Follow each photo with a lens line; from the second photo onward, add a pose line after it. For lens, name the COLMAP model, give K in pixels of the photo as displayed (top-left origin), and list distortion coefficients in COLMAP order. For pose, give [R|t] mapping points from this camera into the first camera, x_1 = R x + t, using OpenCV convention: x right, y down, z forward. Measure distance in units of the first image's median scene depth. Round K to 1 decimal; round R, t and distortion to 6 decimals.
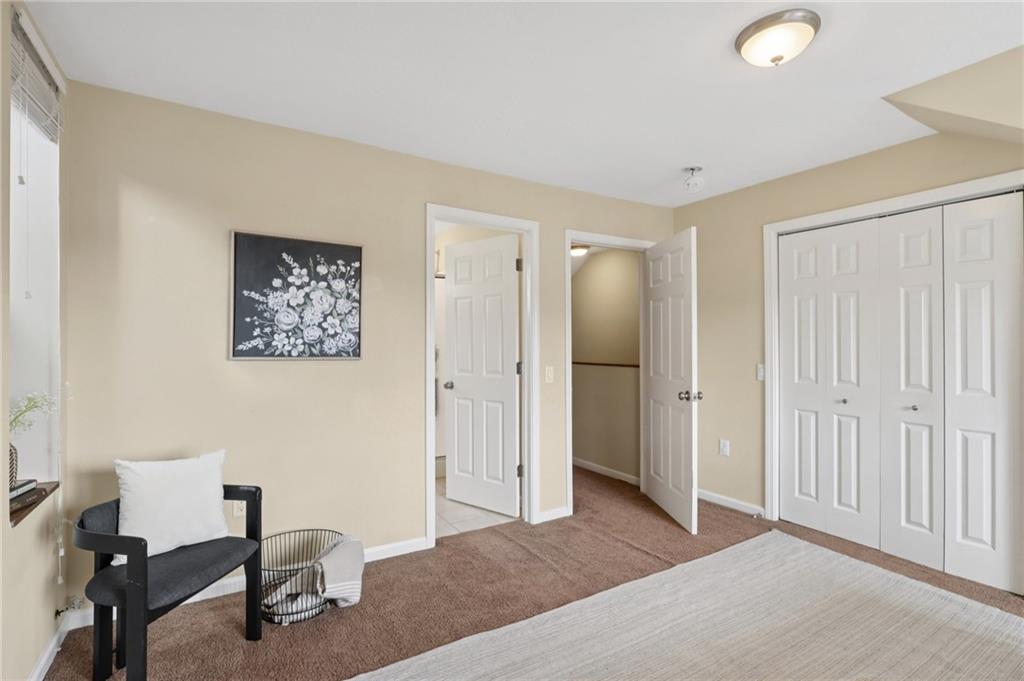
lens RADIAL K [[484.9, 0, 513.1], [0, 484.9, 339.3], [0, 0, 1]] dist [-0.001227, 0.001214]
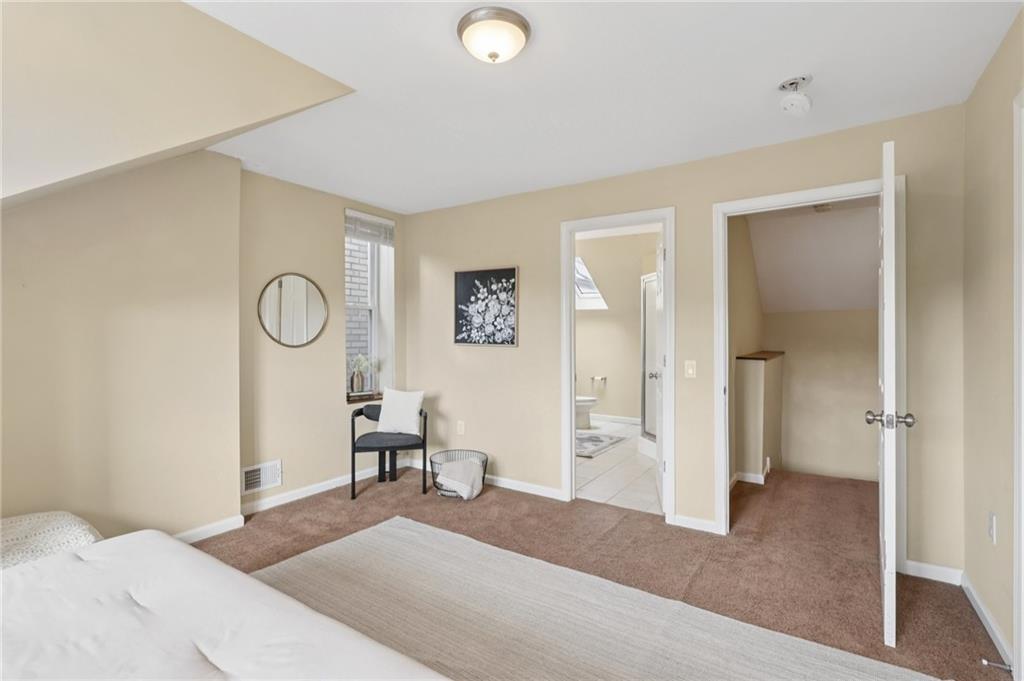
lens RADIAL K [[484.9, 0, 511.0], [0, 484.9, 335.4], [0, 0, 1]] dist [-0.001227, 0.001214]
pose [[0.415229, -0.005527, -0.909700, 1.027701], [0.003708, 0.999984, -0.004383, 0.015596], [0.909709, -0.001554, 0.415243, 0.417054]]
